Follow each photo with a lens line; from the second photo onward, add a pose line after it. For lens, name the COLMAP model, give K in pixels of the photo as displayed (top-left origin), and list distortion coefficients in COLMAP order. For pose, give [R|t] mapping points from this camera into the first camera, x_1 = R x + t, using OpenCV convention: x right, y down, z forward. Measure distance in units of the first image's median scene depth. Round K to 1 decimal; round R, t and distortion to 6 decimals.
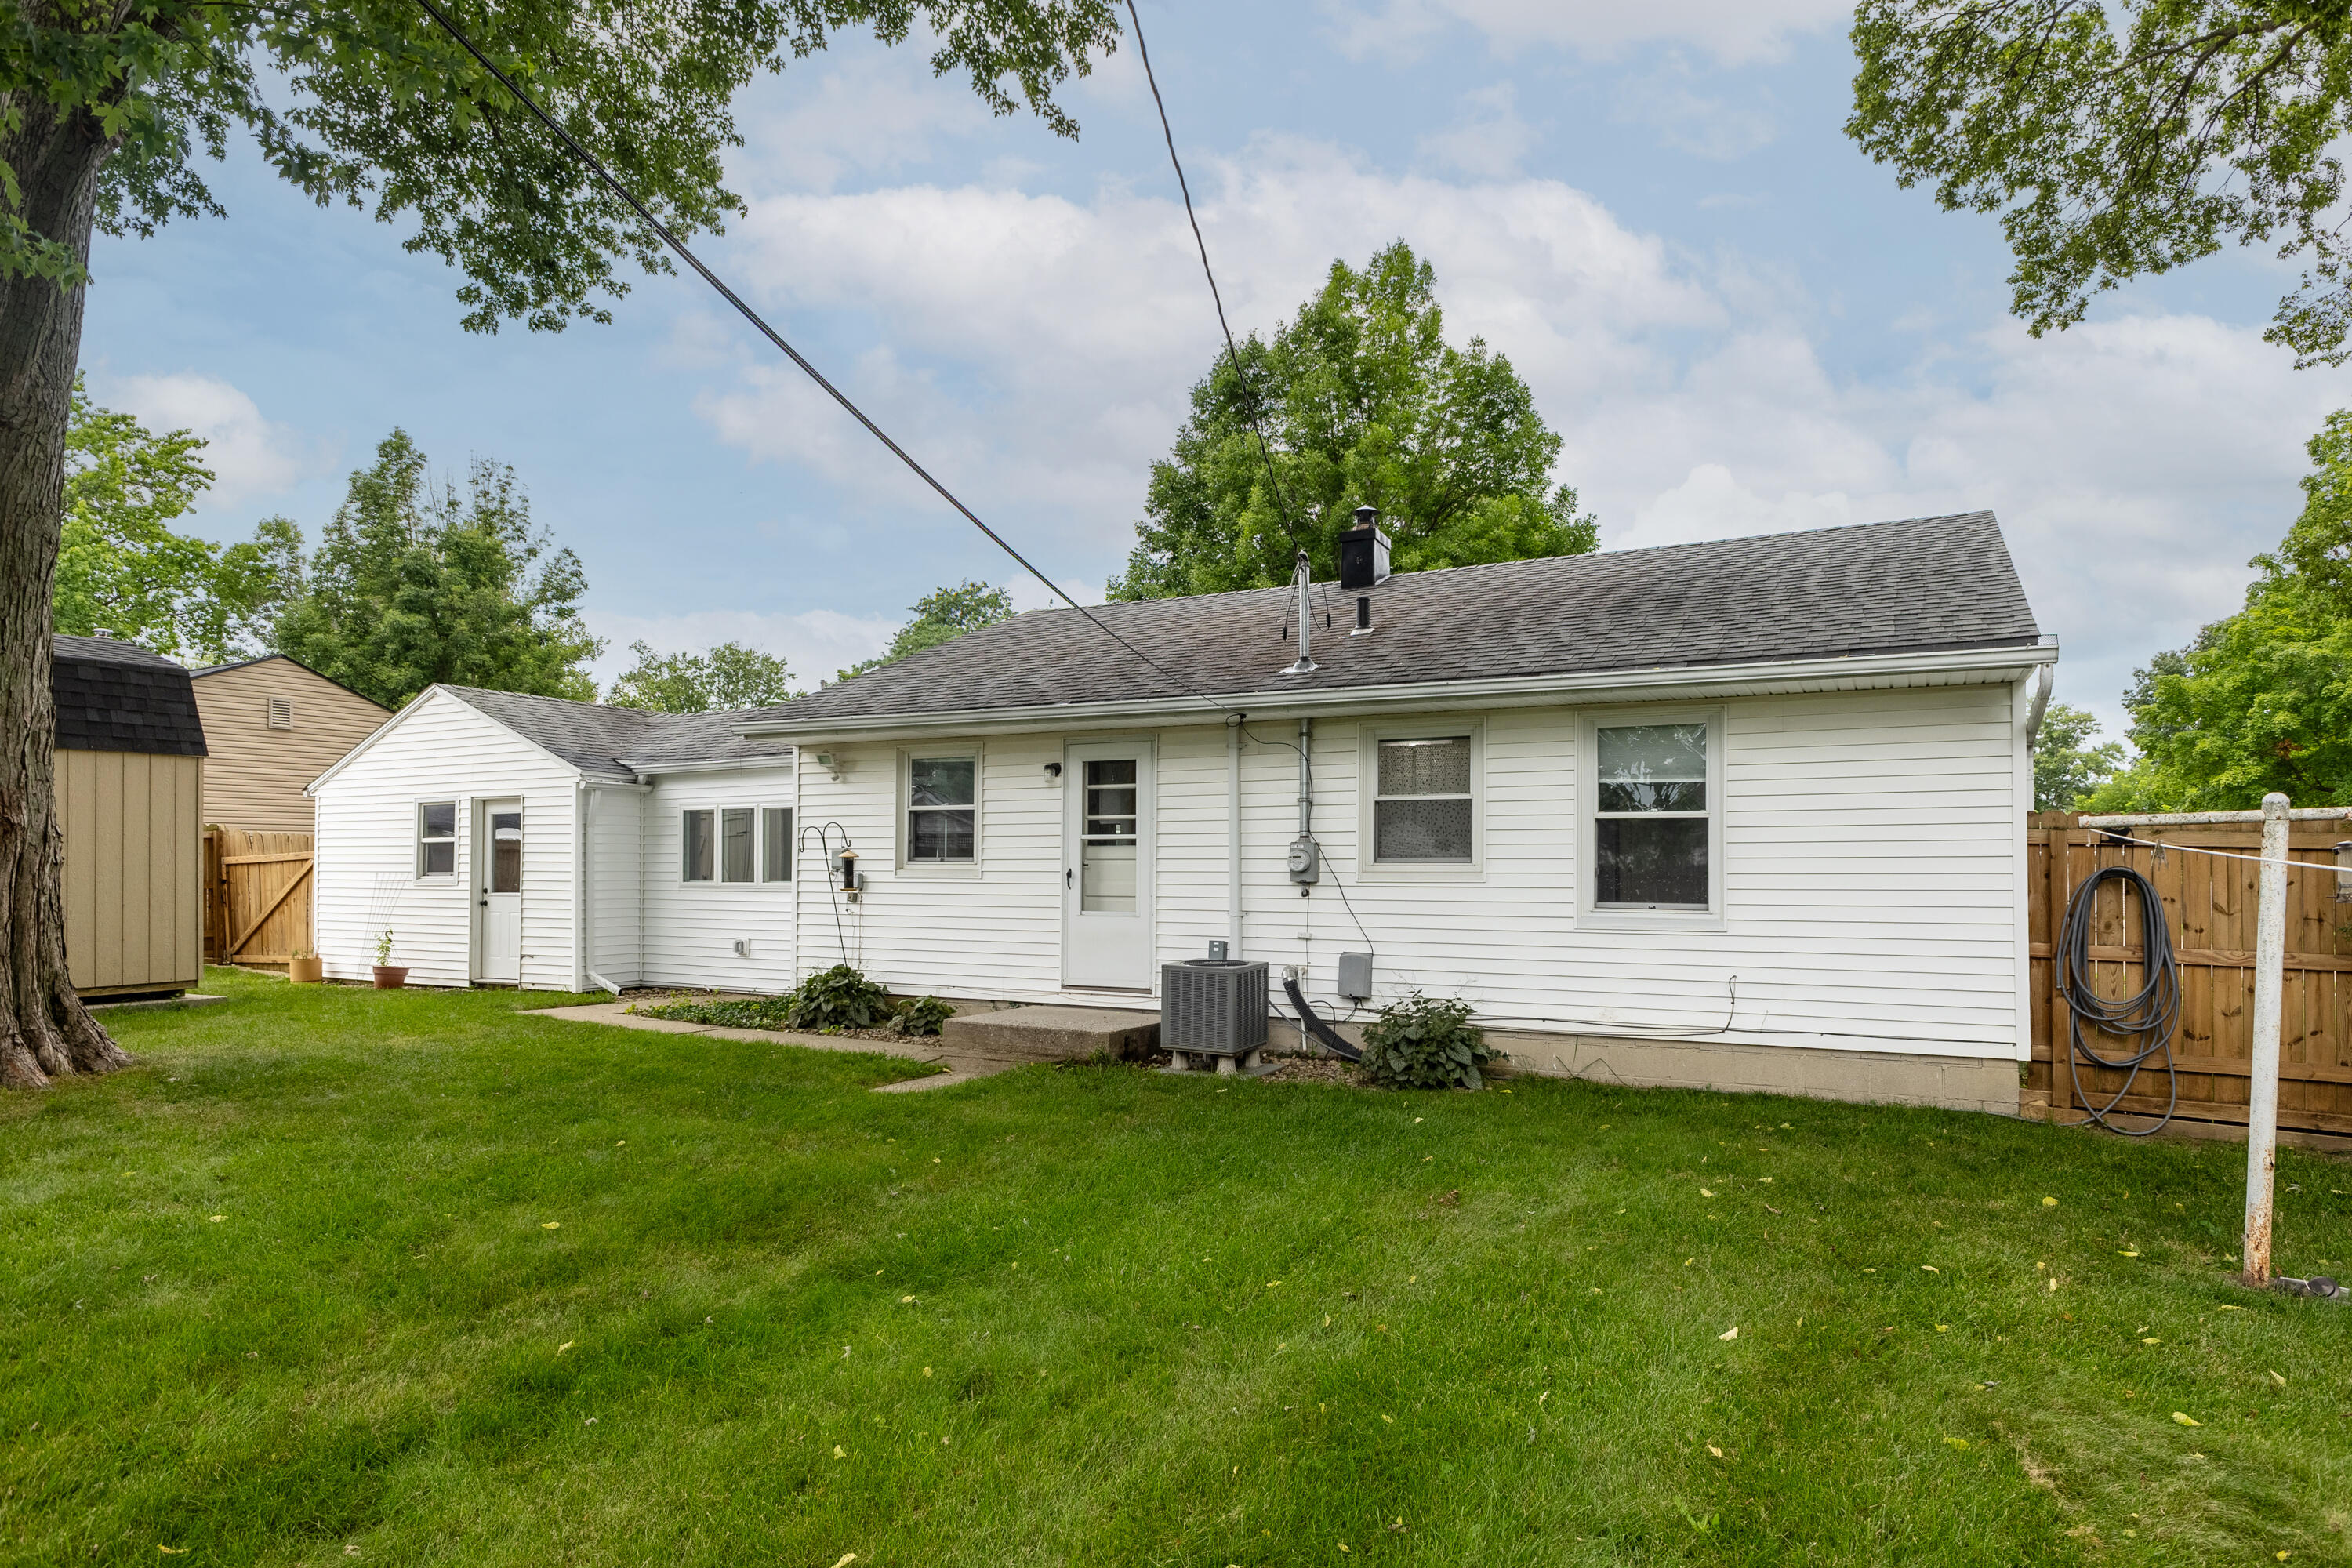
lens RADIAL K [[1414.2, 0, 1163.3], [0, 1414.2, 853.2], [0, 0, 1]] dist [-0.009964, 0.006482]
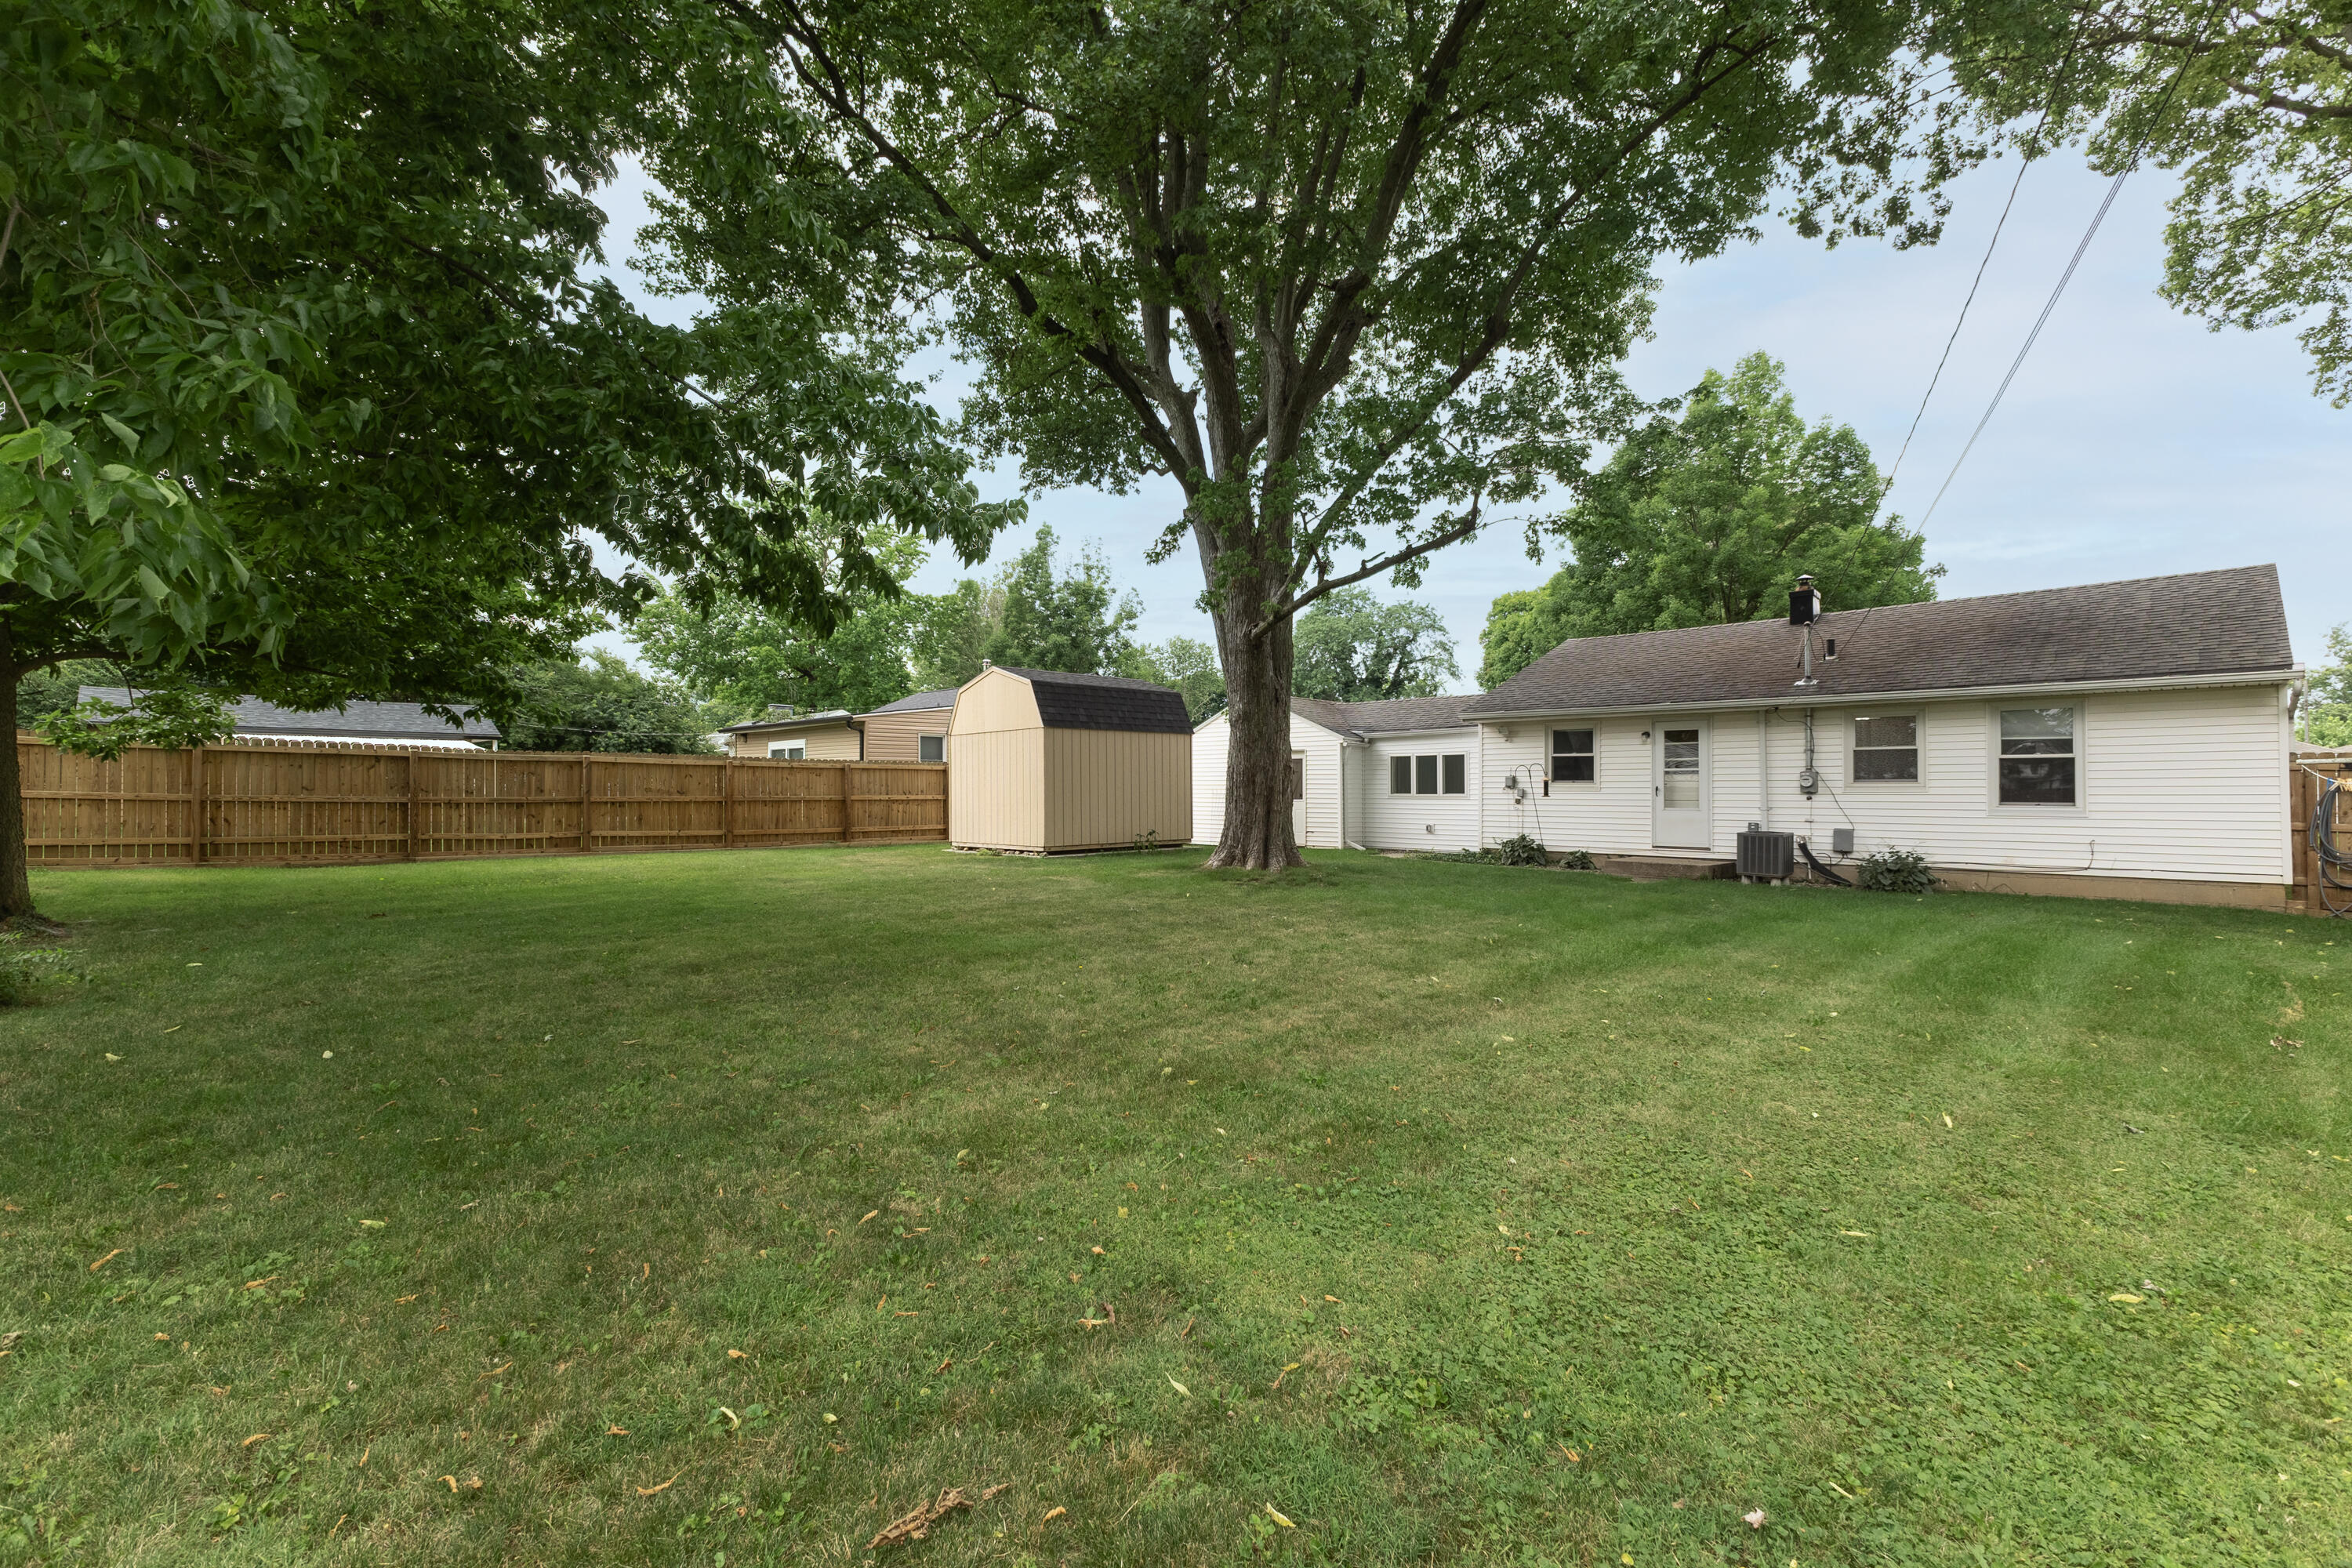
lens RADIAL K [[1057.0, 0, 1131.7], [0, 1057.0, 776.4], [0, 0, 1]] dist [0.012322, -0.001988]
pose [[0.952831, -0.005567, -0.303450, -0.317474], [0.004961, 0.999984, -0.002768, -0.001758], [0.303461, 0.001132, 0.952843, -0.615557]]
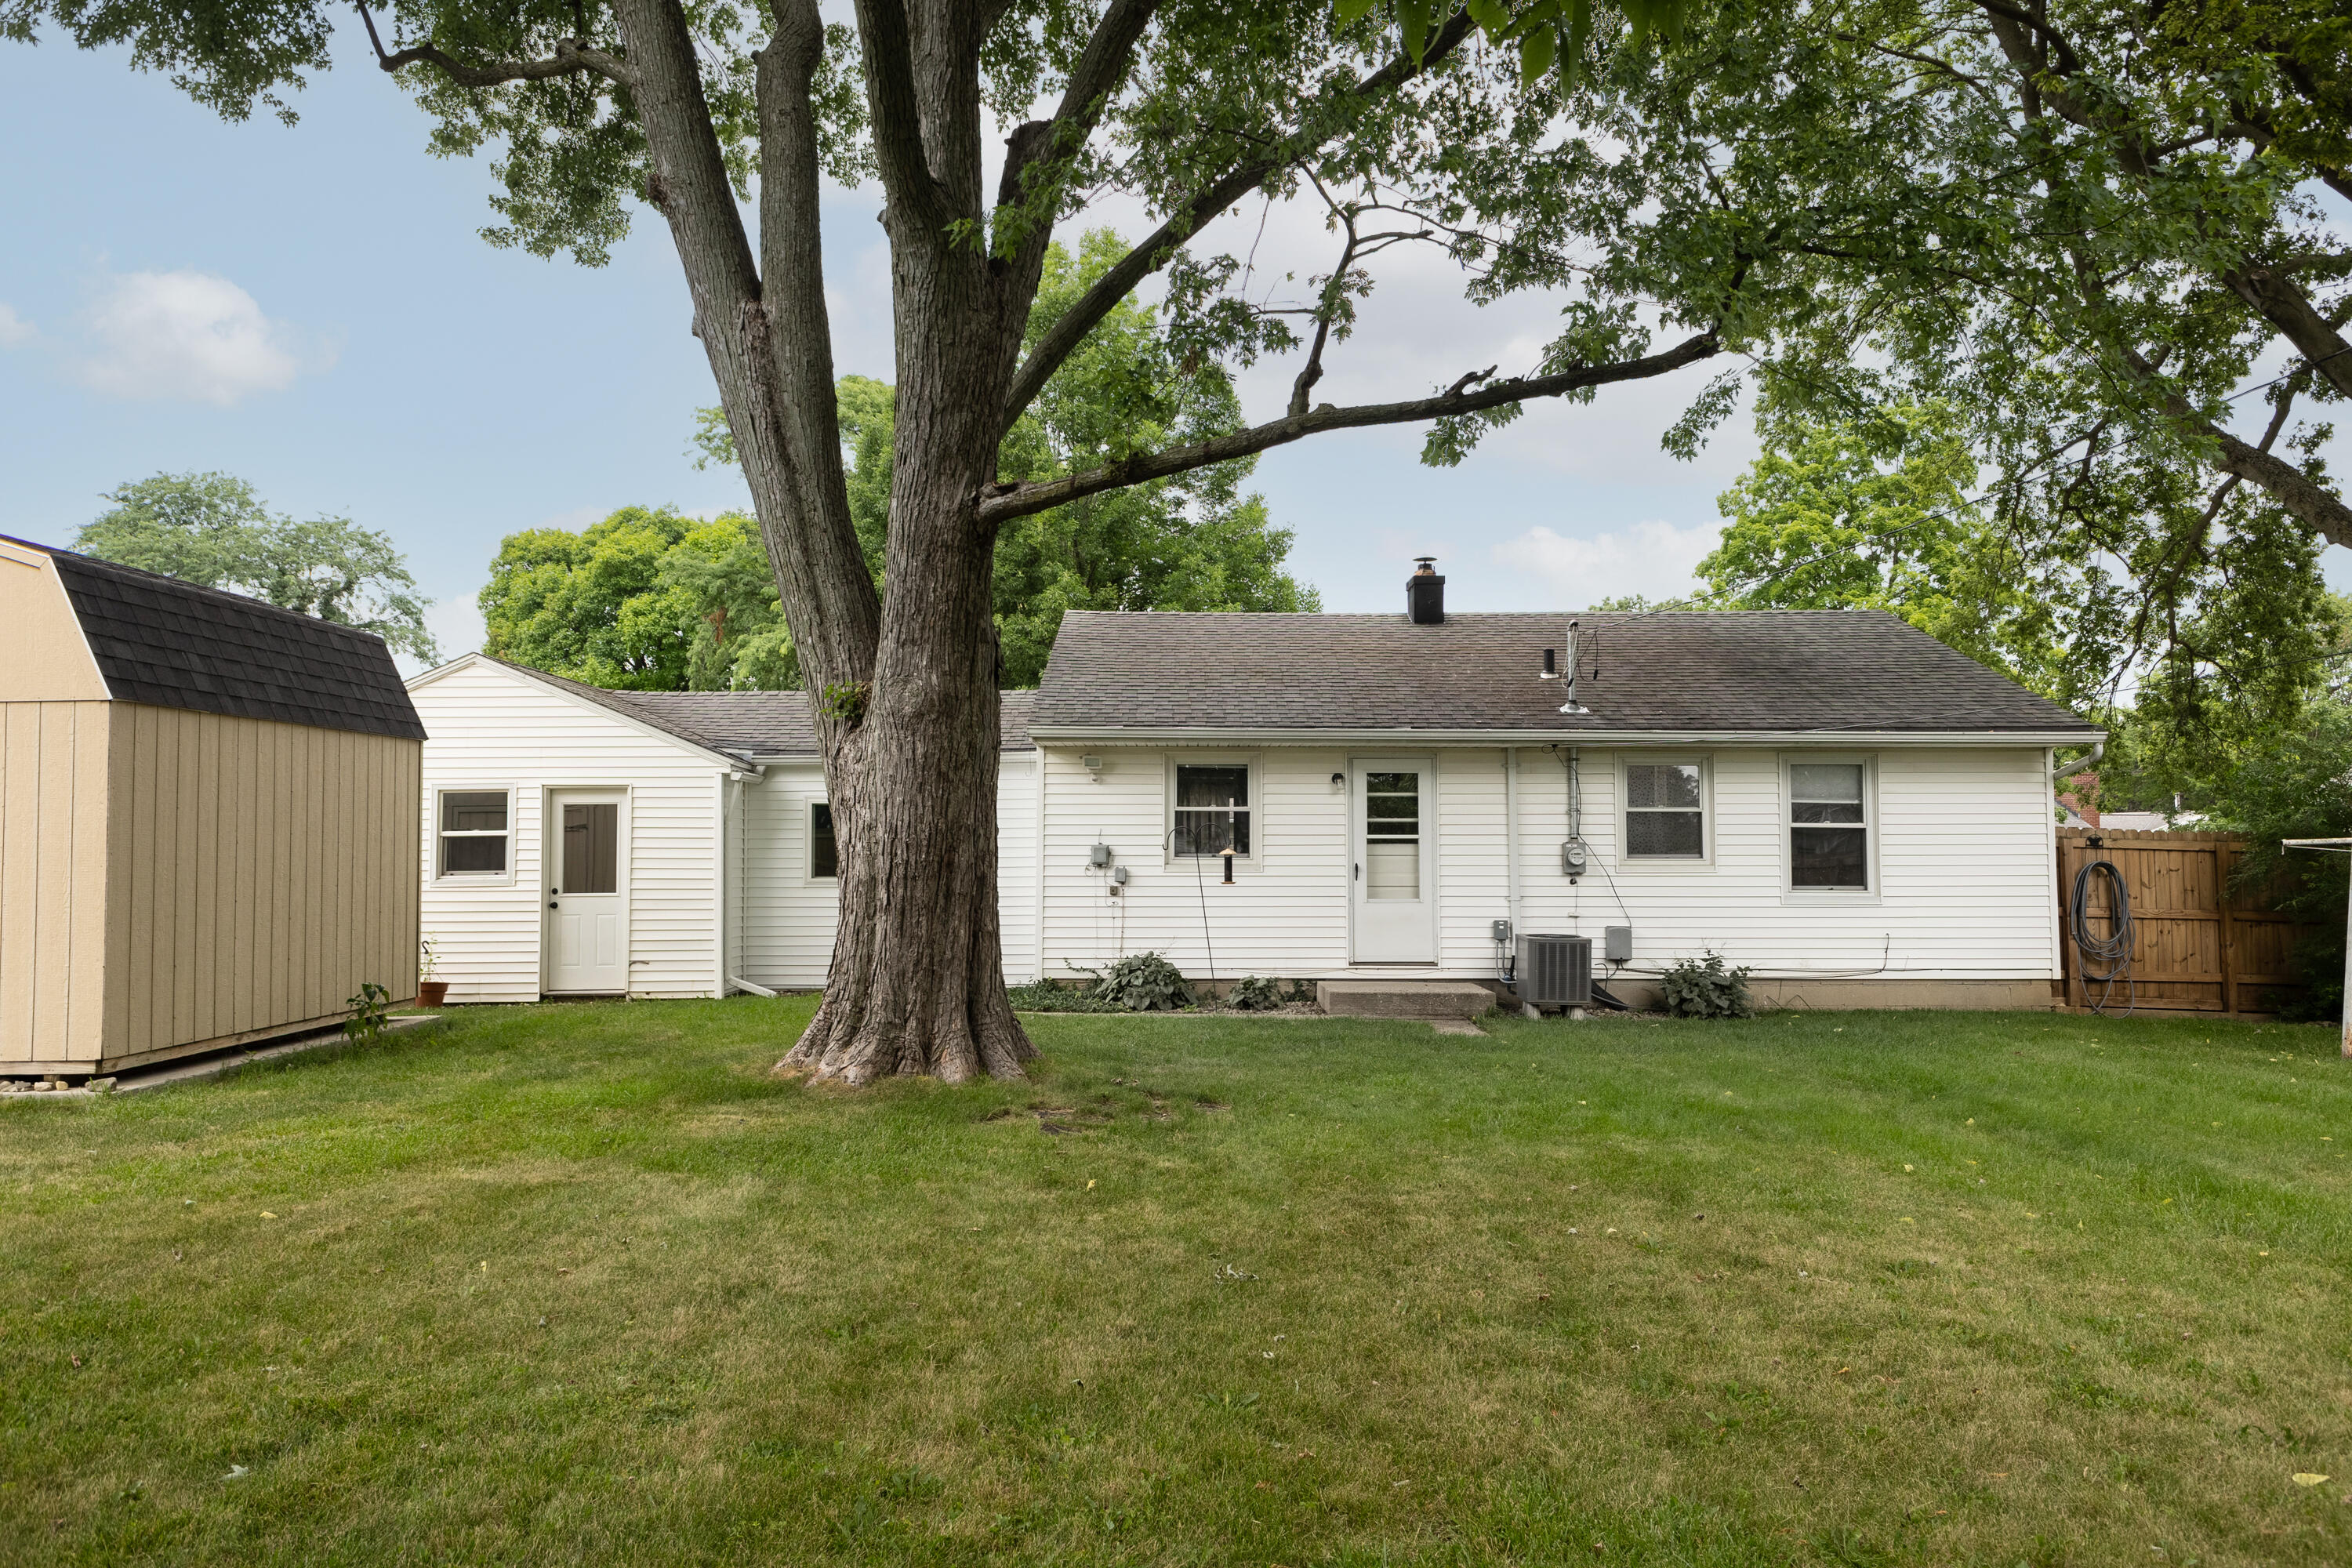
lens RADIAL K [[1589.5, 0, 1164.9], [0, 1589.5, 785.3], [0, 0, 1]] dist [0.023082, -0.000208]
pose [[0.868575, 0.017119, 0.495262, -0.883157], [-0.002529, 0.999543, -0.030114, -0.014231], [-0.495551, 0.024904, 0.868222, -0.078375]]
